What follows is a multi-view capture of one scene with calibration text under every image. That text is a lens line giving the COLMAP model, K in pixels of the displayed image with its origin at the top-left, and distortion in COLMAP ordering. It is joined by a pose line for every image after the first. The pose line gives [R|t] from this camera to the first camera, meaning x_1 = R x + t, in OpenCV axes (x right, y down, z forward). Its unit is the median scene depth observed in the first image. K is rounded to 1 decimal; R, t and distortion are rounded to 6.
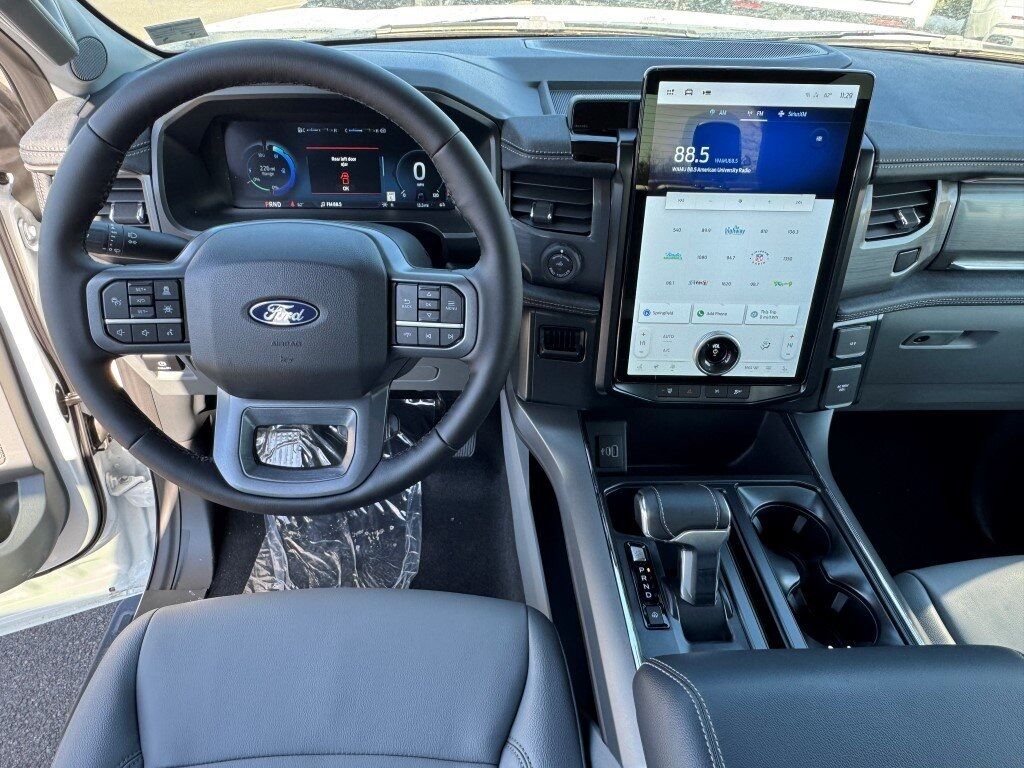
lens RADIAL K [[697.7, 0, 510.4], [0, 697.7, 385.5], [0, 0, 1]] dist [-0.000595, 0.006752]
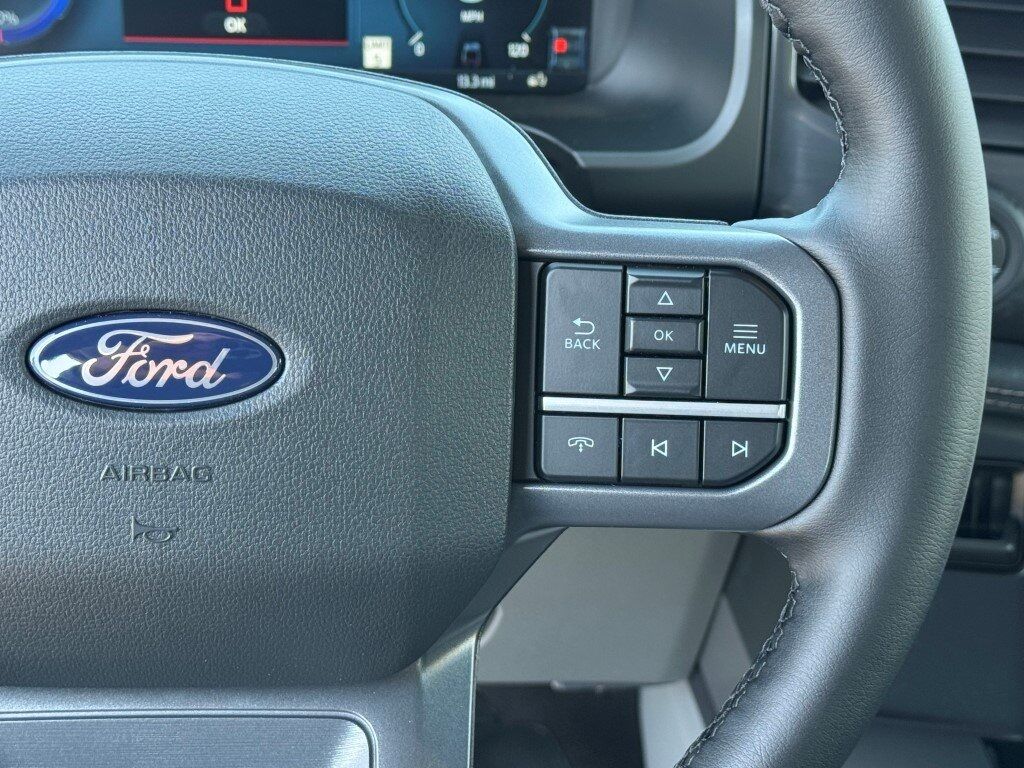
lens RADIAL K [[1934.5, 0, 509.5], [0, 1934.5, 379.3], [0, 0, 1]] dist [0.146353, 0.000000]
pose [[0.999486, -0.000855, 0.032036, -0.204318], [0.006237, 0.985720, -0.168276, 0.032749], [-0.031435, 0.168389, 0.985219, 0.232360]]
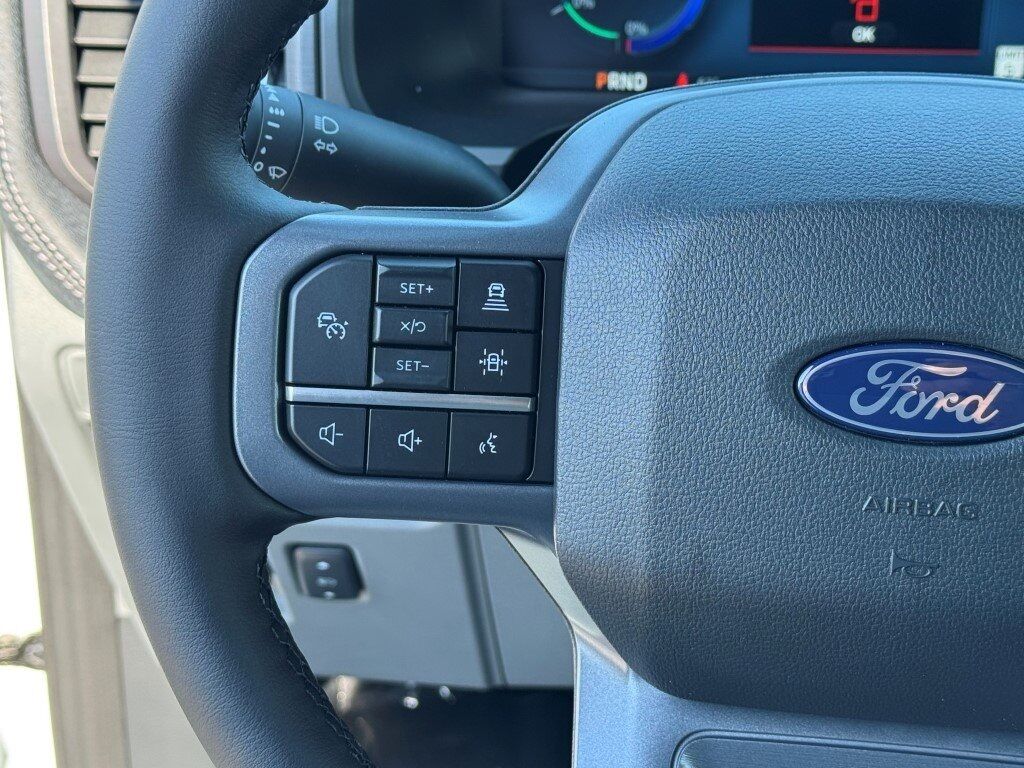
lens RADIAL K [[1934.5, 0, 512.2], [0, 1934.5, 386.5], [0, 0, 1]] dist [0.146353, 0.000000]
pose [[0.986281, 0.046157, -0.158492, -0.354801], [-0.070743, 0.985663, -0.153179, 0.019832], [0.149149, 0.162290, 0.975406, 0.234752]]
